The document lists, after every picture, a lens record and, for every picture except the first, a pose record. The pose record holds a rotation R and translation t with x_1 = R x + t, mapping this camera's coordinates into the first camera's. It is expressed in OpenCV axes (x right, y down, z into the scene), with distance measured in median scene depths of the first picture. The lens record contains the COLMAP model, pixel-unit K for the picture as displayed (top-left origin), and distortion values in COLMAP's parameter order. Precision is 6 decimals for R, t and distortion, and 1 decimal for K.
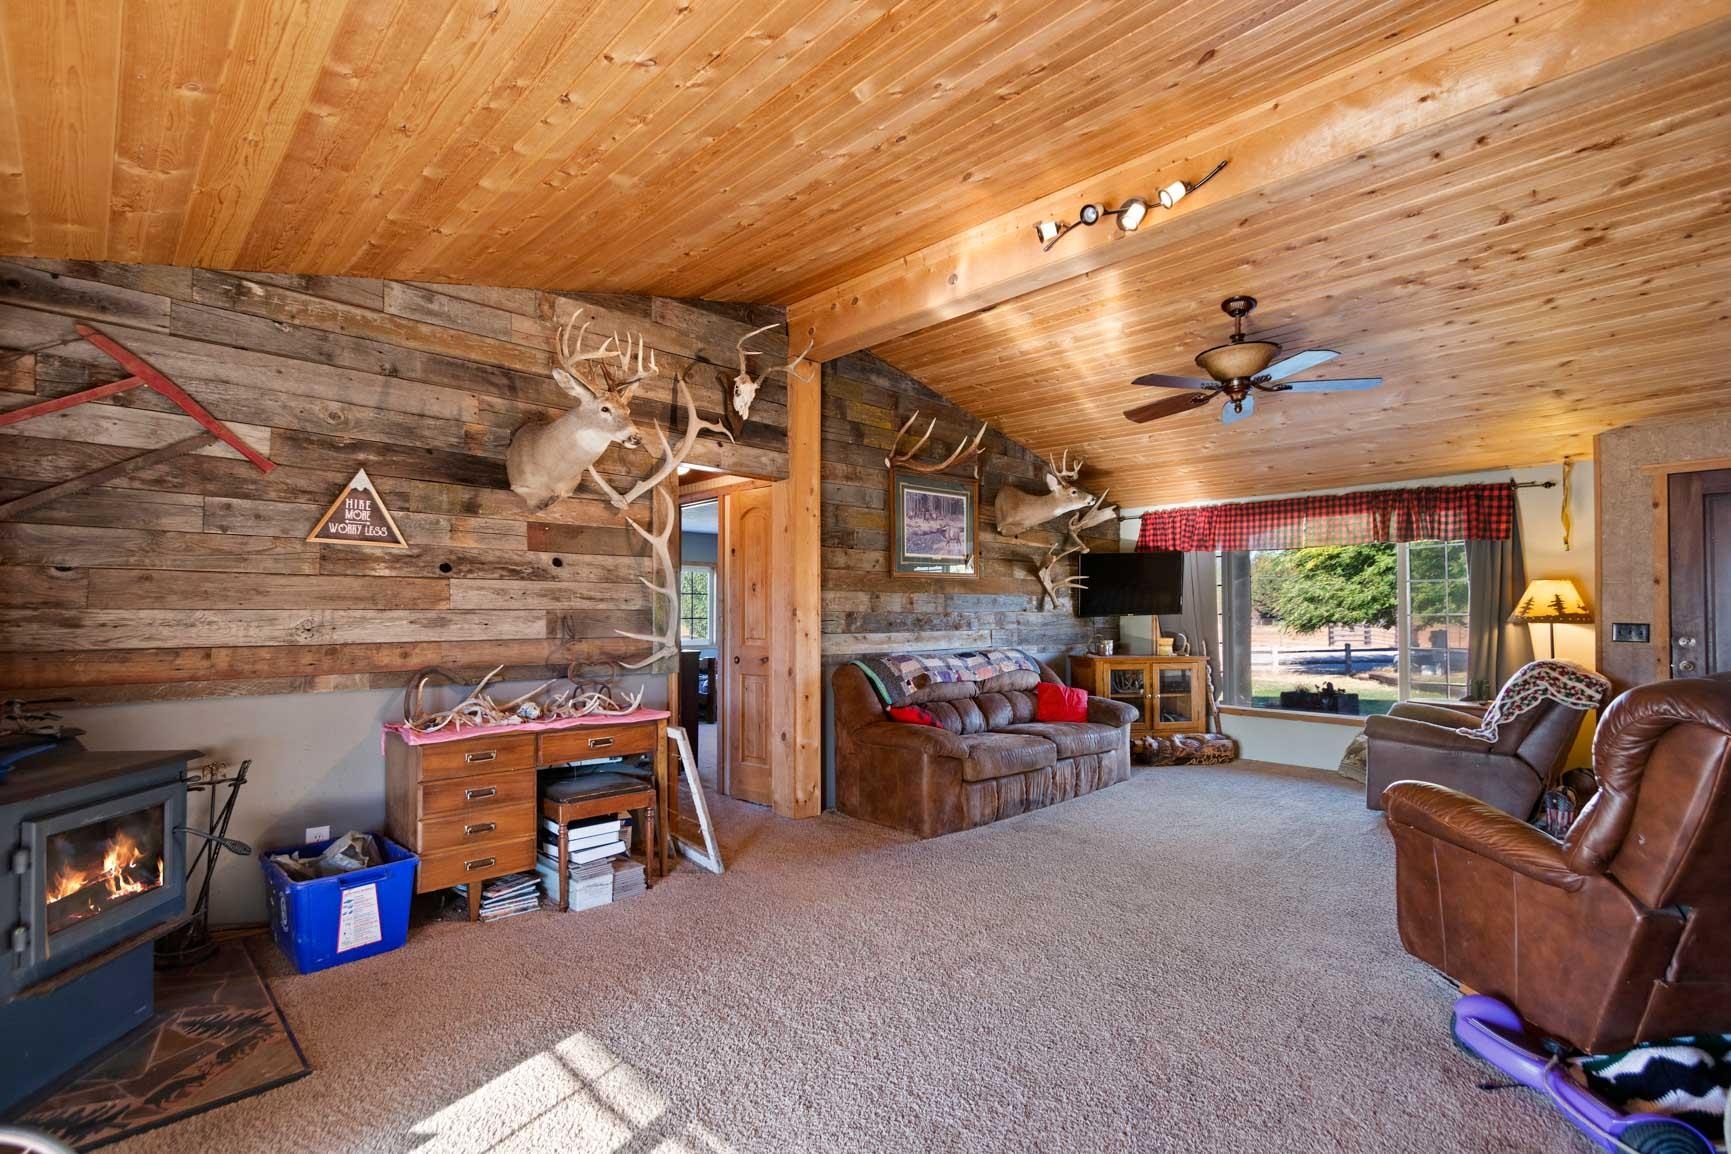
lens RADIAL K [[799.7, 0, 862.3], [0, 799.7, 603.8], [0, 0, 1]] dist [0.005376, -0.000332]
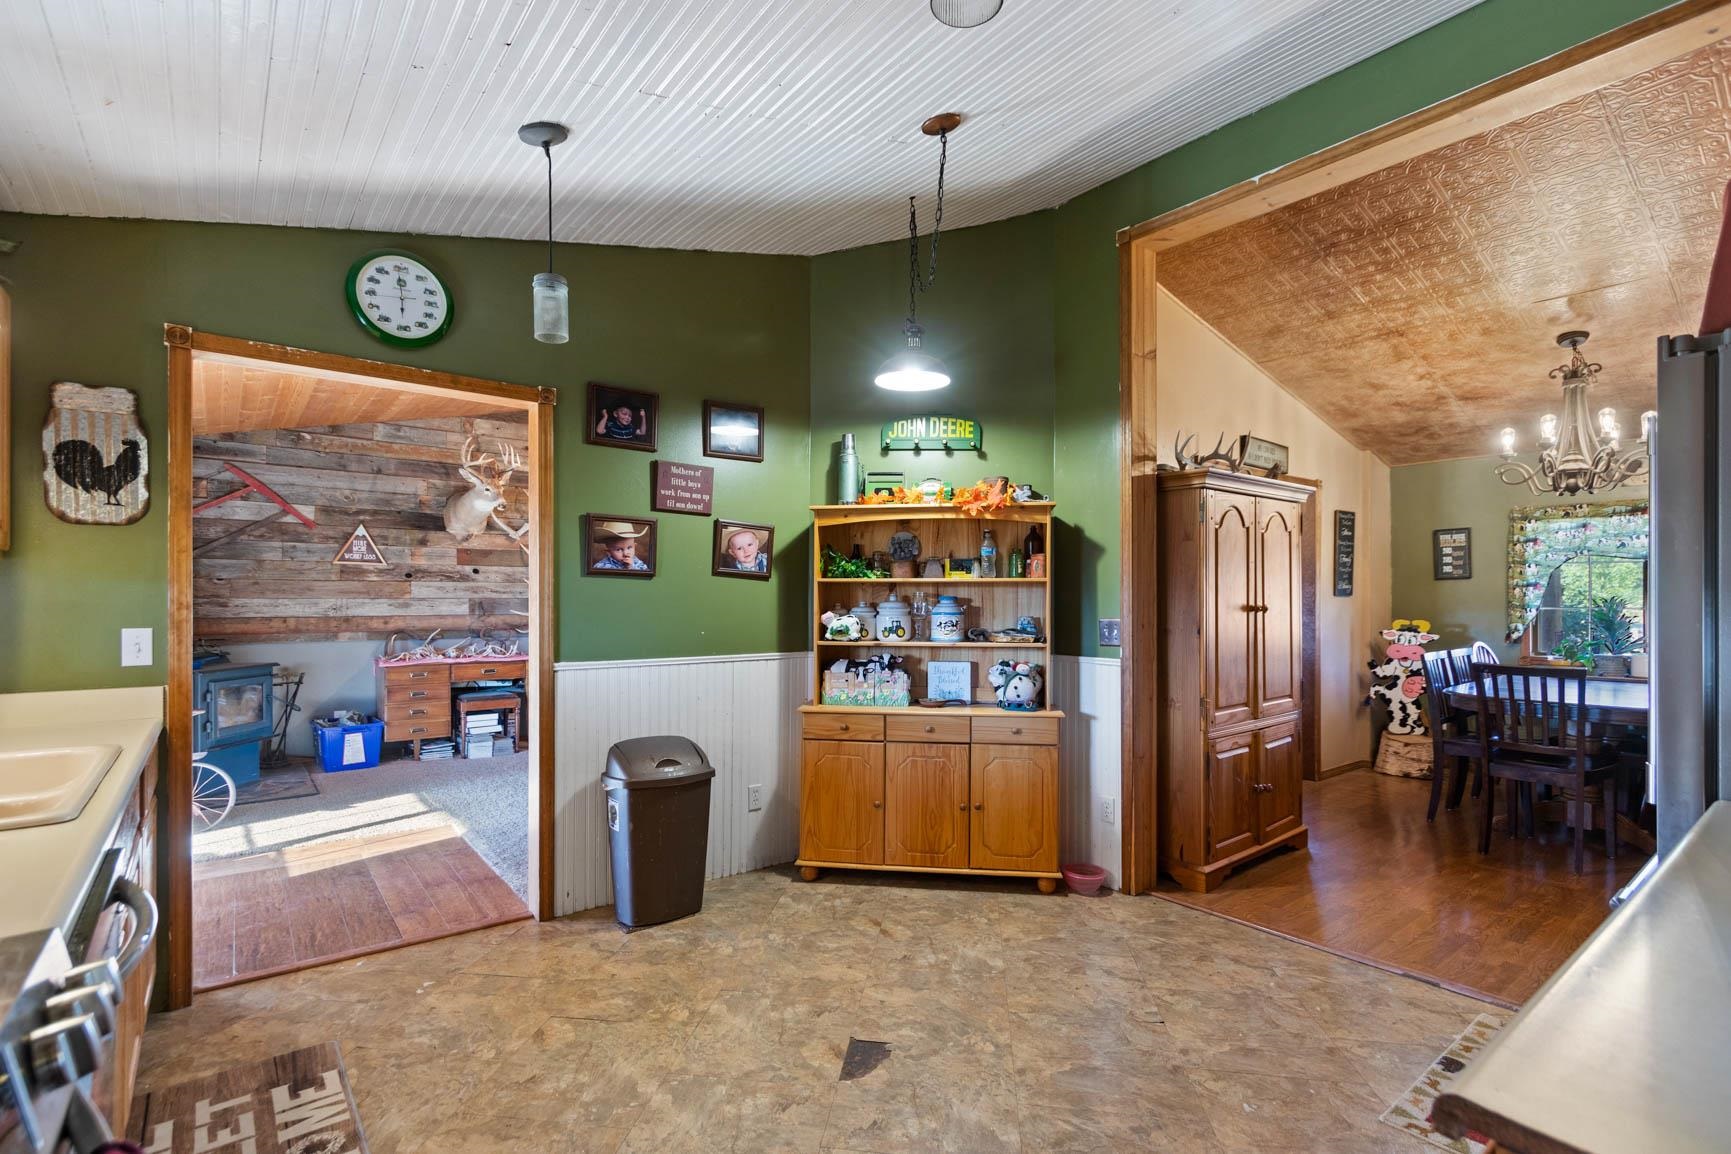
lens RADIAL K [[799.7, 0, 860.5], [0, 799.7, 598.2], [0, 0, 1]] dist [0.005376, -0.000332]
pose [[0.995441, -0.001648, -0.095362, 0.733596], [0.002391, 0.999968, 0.007676, -0.004938], [0.095347, -0.007869, 0.995413, -0.779572]]
